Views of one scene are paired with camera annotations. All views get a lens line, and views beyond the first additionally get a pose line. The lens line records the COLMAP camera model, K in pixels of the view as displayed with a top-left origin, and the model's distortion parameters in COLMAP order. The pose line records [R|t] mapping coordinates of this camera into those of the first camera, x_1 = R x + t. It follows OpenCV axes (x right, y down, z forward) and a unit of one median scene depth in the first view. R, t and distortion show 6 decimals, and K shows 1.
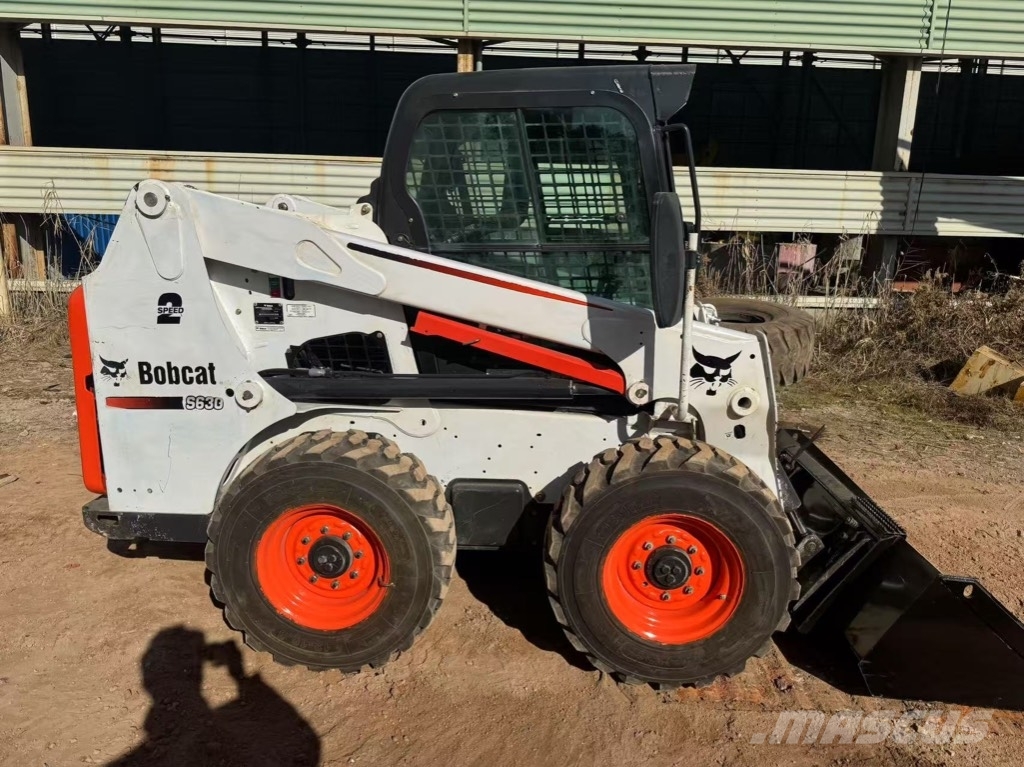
lens RADIAL K [[721.9, 0, 517.3], [0, 721.9, 377.7], [0, 0, 1]] dist [0.020907, -0.026413]
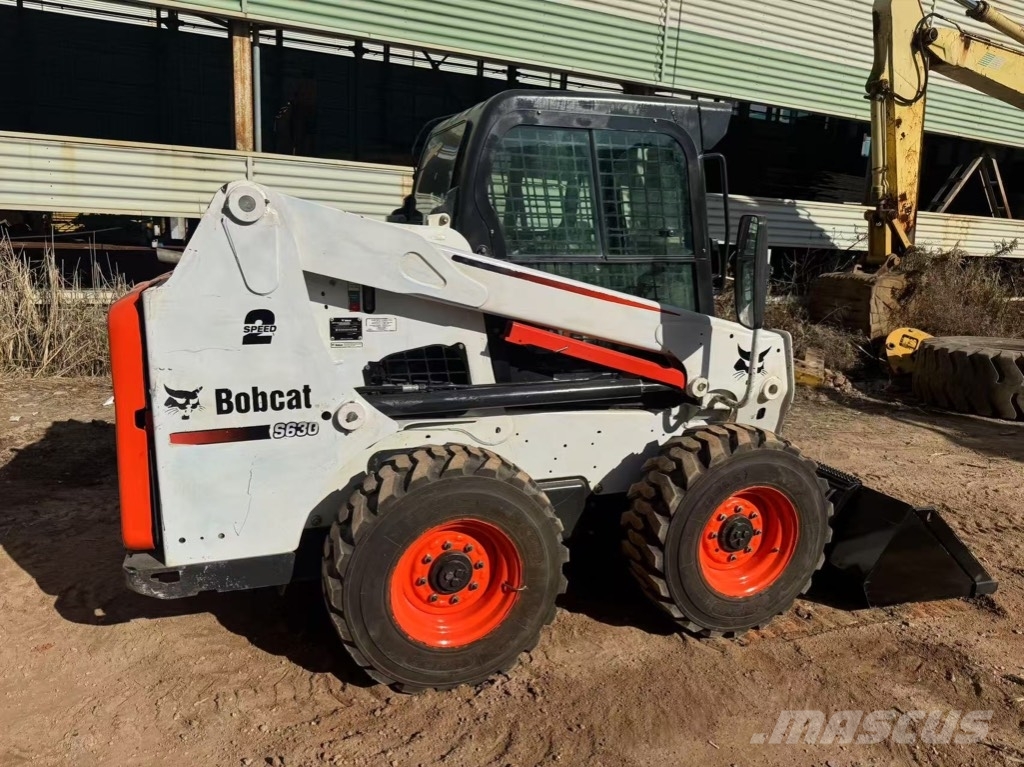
lens RADIAL K [[716.4, 0, 517.4], [0, 716.4, 388.8], [0, 0, 1]] dist [0.032438, -0.041109]
pose [[0.915376, -0.067110, 0.396967, -0.532857], [0.059366, 0.997730, 0.031779, -0.028394], [-0.398198, -0.005523, 0.917283, 0.064200]]
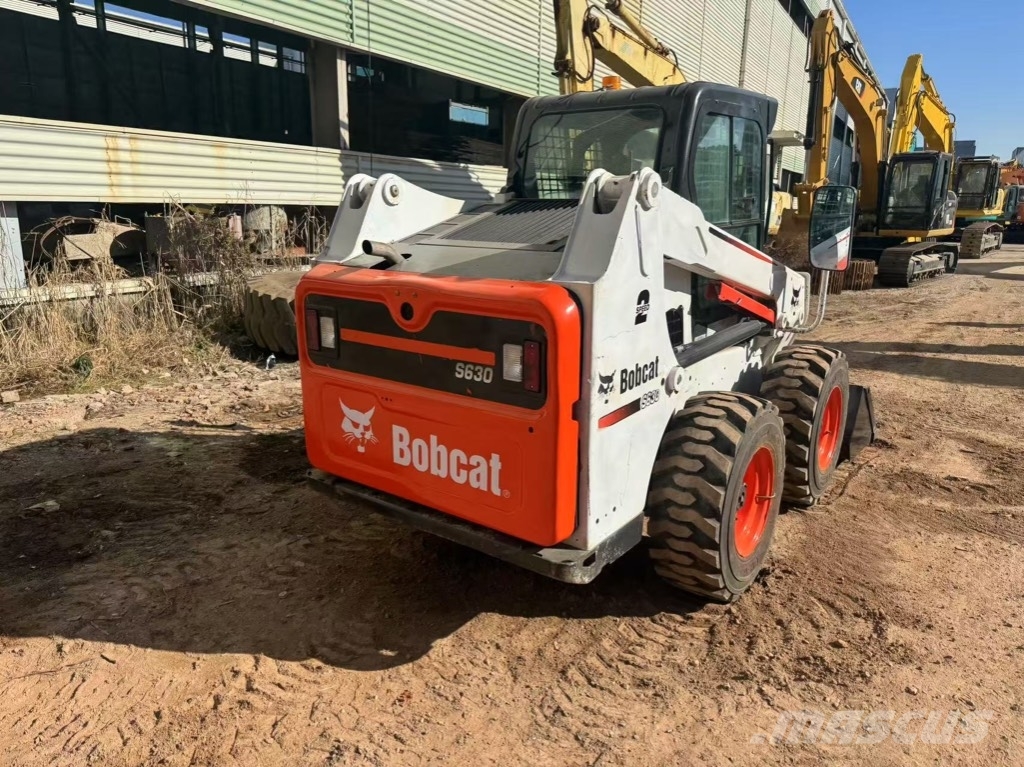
lens RADIAL K [[720.8, 0, 516.0], [0, 720.8, 387.4], [0, 0, 1]] dist [0.046940, -0.064859]
pose [[0.541868, -0.221895, 0.810643, -1.329631], [0.176843, 0.973027, 0.148135, -0.158402], [-0.821648, 0.063087, 0.566493, 0.593433]]
